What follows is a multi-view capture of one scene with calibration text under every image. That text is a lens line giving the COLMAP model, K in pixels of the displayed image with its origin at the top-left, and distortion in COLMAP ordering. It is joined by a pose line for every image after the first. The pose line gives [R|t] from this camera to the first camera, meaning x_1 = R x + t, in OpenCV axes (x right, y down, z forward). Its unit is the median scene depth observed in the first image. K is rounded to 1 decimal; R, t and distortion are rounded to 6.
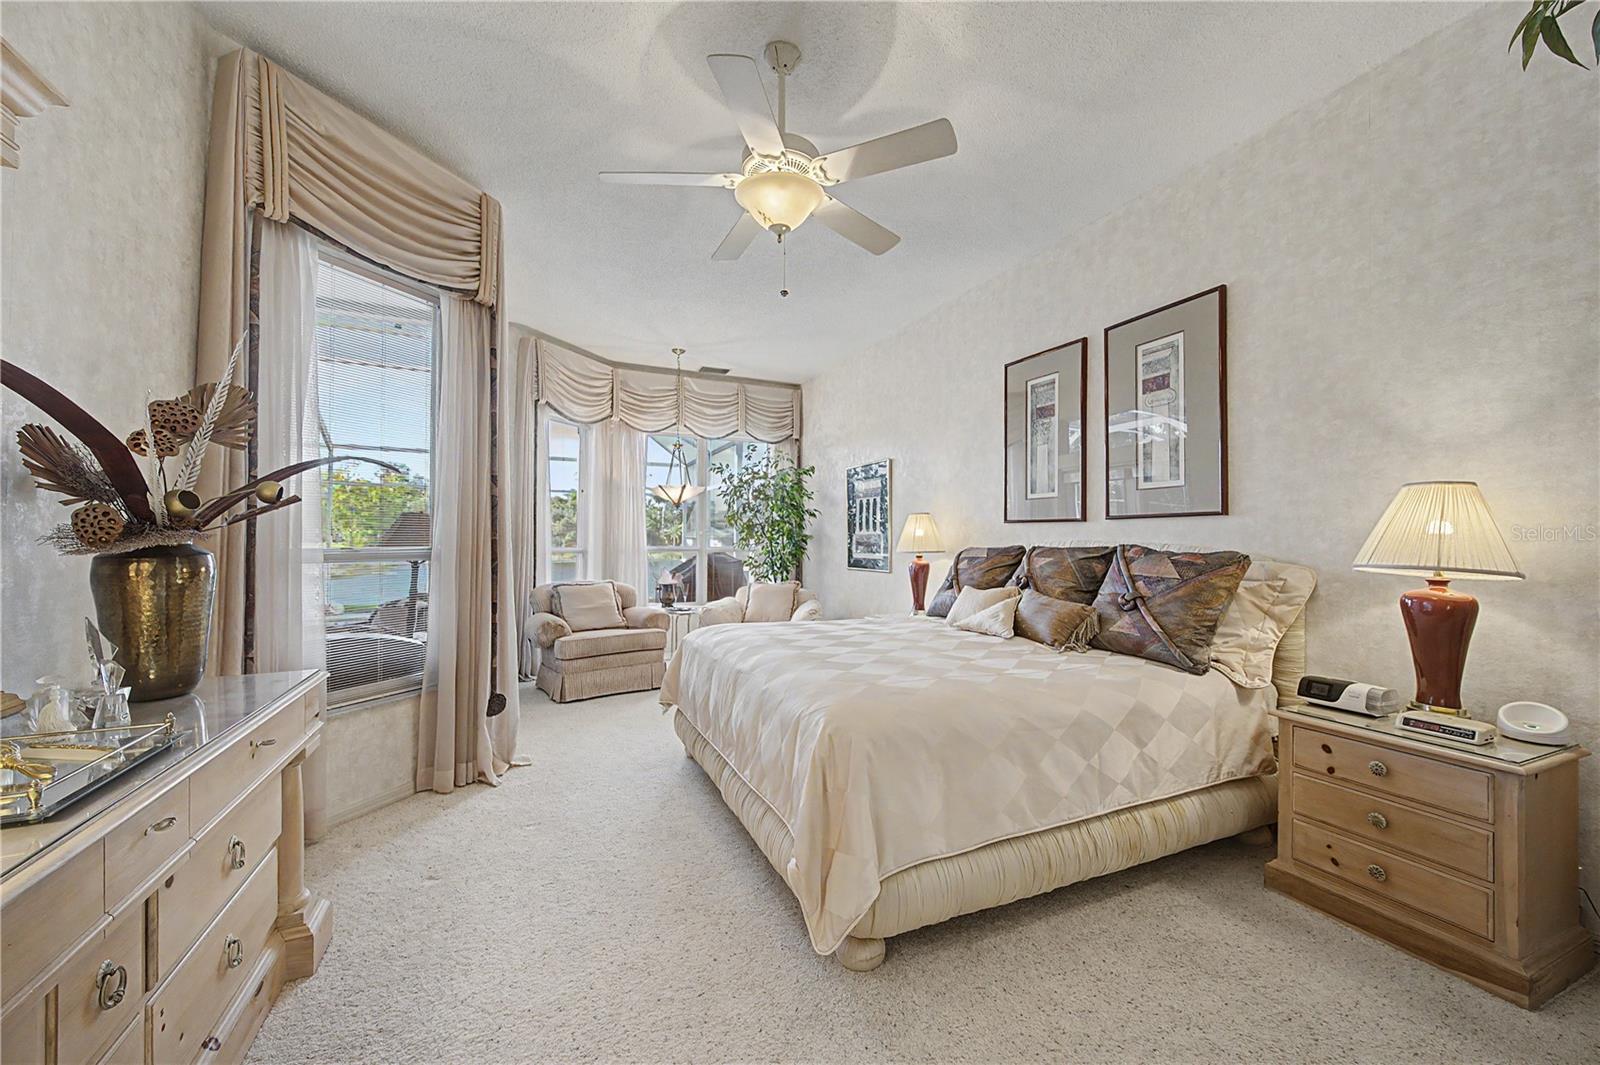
lens RADIAL K [[608.0, 0, 800.0], [0, 608.0, 532.5], [0, 0, 1]] dist [0.000804, -0.000005]
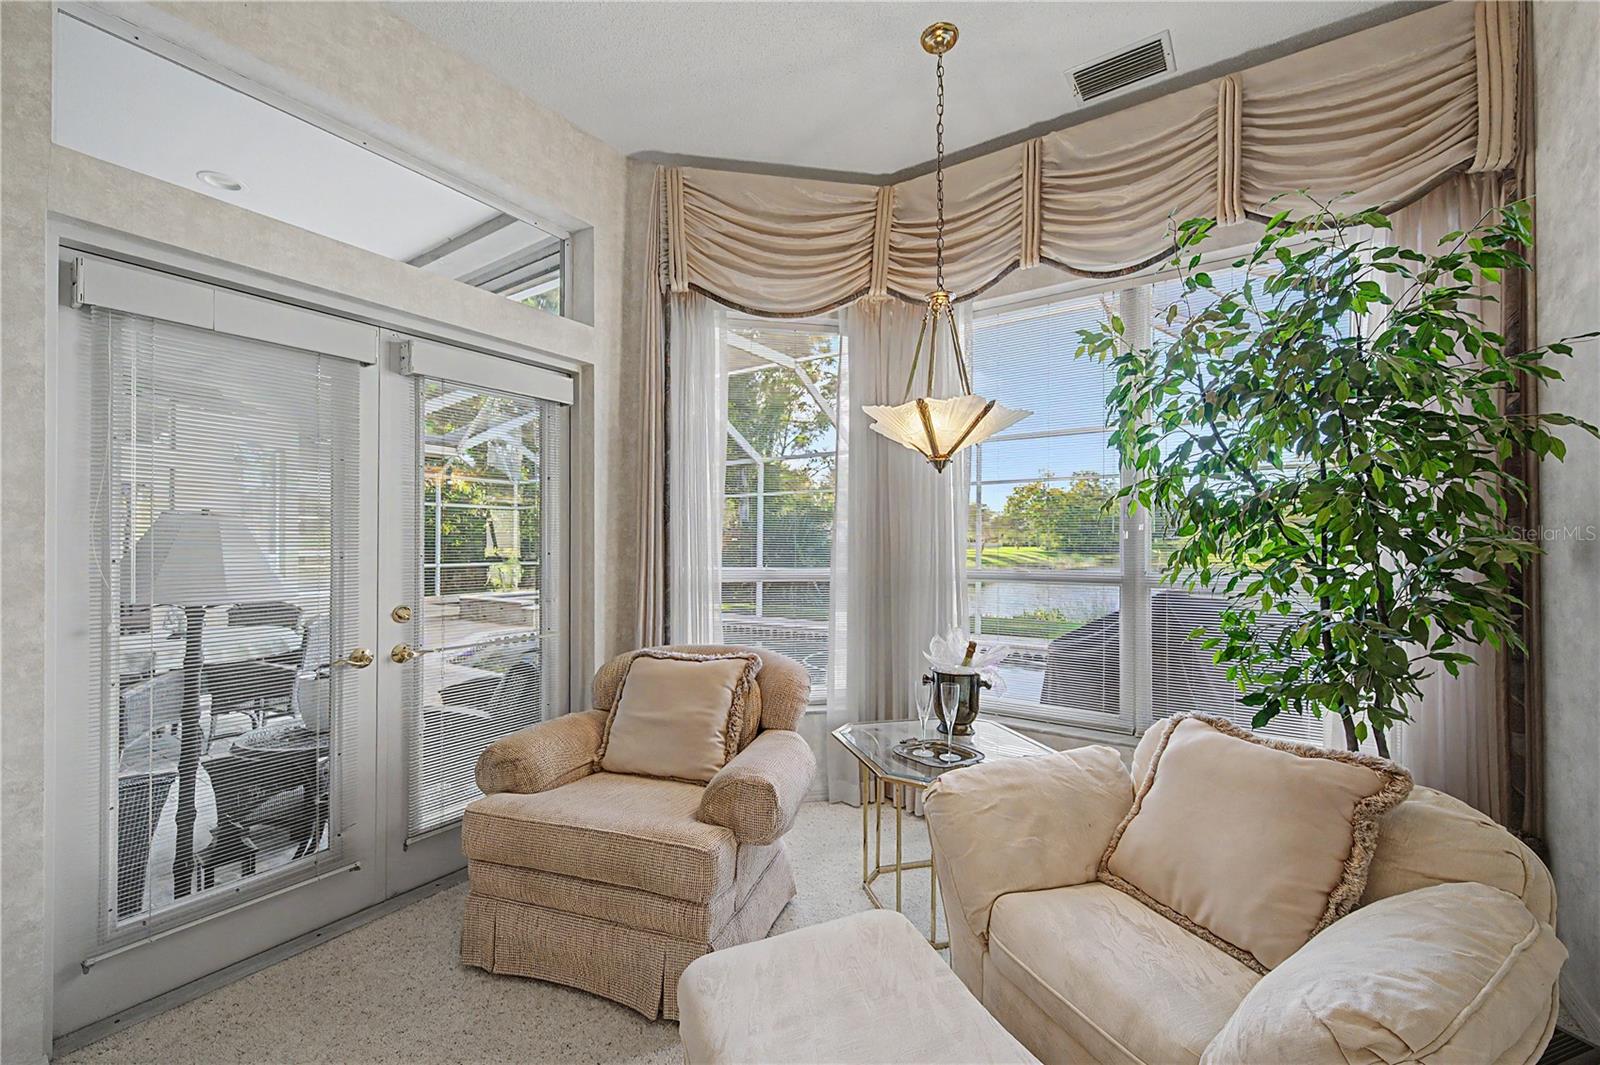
lens RADIAL K [[626.6, 0, 803.7], [0, 626.6, 536.6], [0, 0, 1]] dist [0.004510, 0.000044]
pose [[0.544064, -0.008297, -0.839002, 0.063475], [0.008887, 0.999952, -0.004126, -0.000058], [0.838996, -0.005211, 0.544112, 0.672700]]
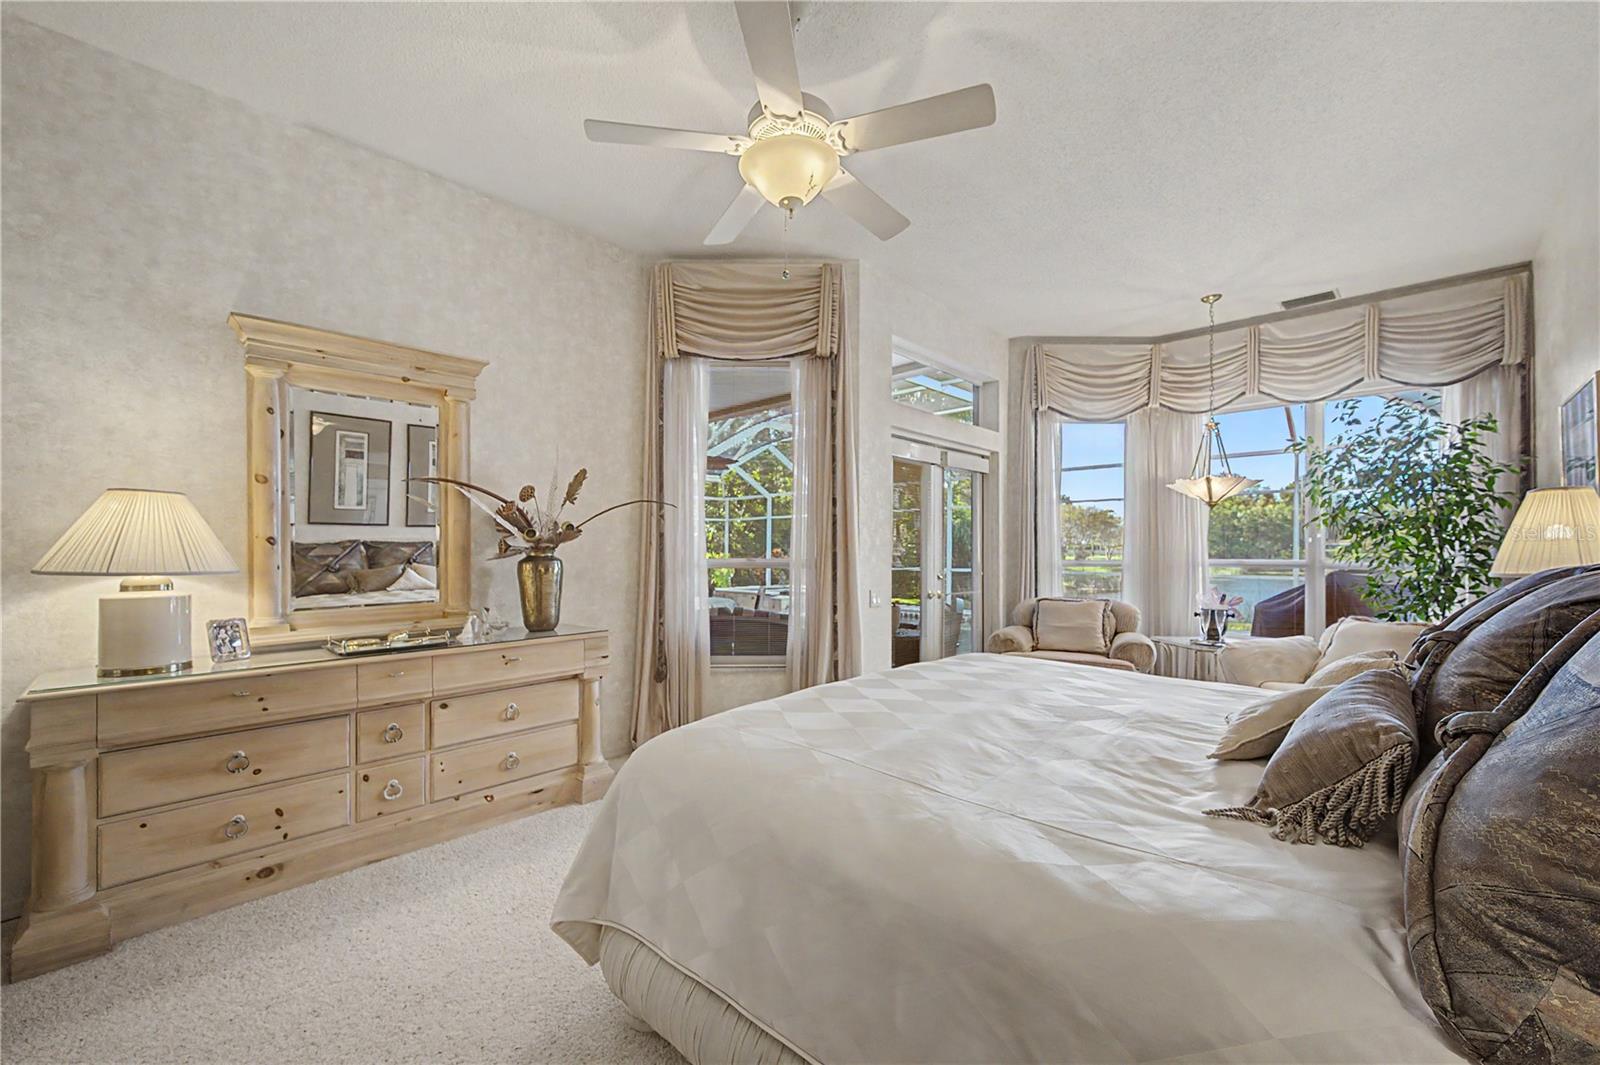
lens RADIAL K [[622.8, 0, 806.6], [0, 622.8, 544.4], [0, 0, 1]] dist [0.000022, -0.000018]
pose [[0.393574, -0.008758, -0.919251, 0.283001], [0.009402, 0.999941, -0.005501, 0.002912], [0.919245, -0.006478, 0.393633, 0.222440]]
